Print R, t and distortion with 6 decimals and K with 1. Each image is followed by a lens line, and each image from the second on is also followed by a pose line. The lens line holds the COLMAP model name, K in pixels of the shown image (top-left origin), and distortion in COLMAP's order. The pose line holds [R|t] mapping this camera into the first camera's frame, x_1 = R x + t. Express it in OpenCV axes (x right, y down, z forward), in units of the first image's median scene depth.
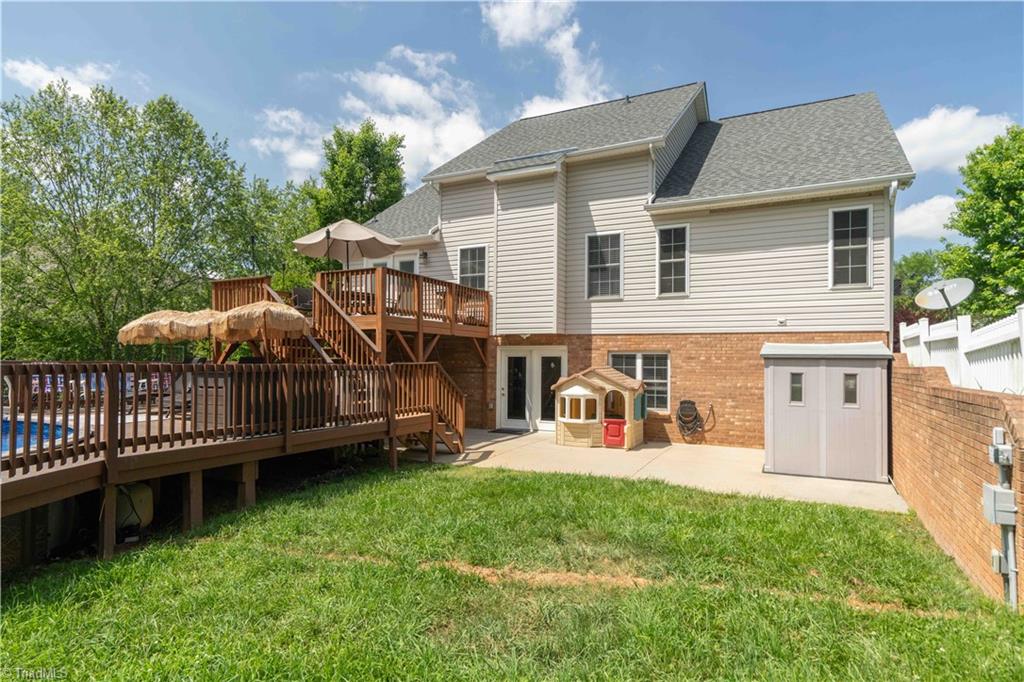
lens RADIAL K [[521.9, 0, 512.0], [0, 521.9, 341.0], [0, 0, 1]] dist [-0.000216, 0.000493]
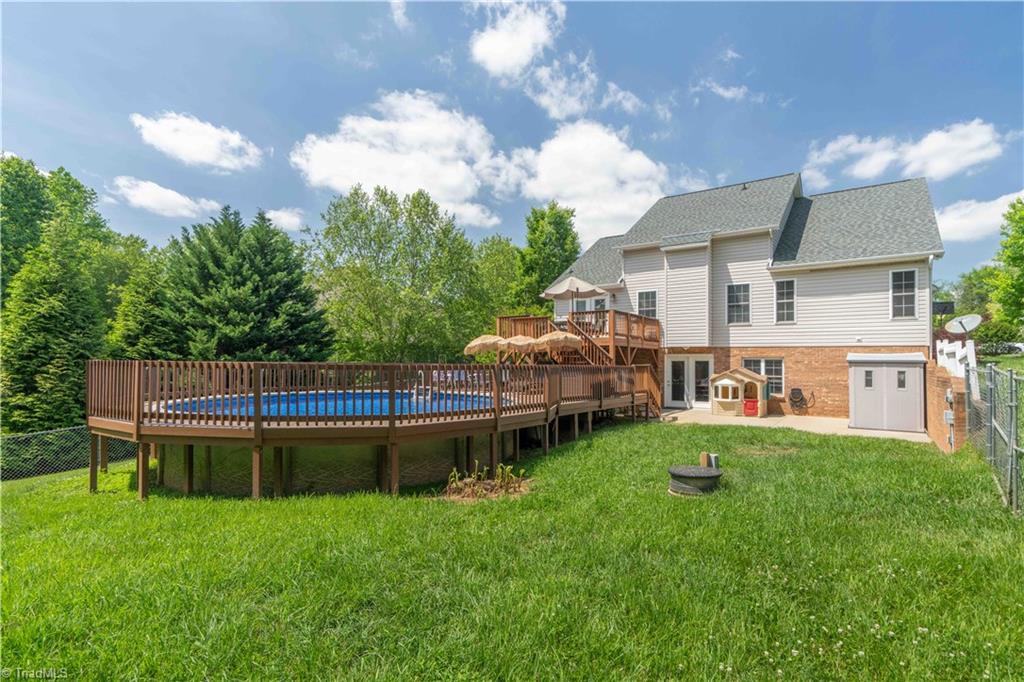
lens RADIAL K [[467.1, 0, 542.1], [0, 467.1, 342.0], [0, 0, 1]] dist [0.000995, -0.000096]
pose [[0.993636, -0.004358, -0.112553, -0.275136], [0.003489, 0.999963, -0.007914, -0.020003], [0.112584, 0.007471, 0.993614, -0.511494]]
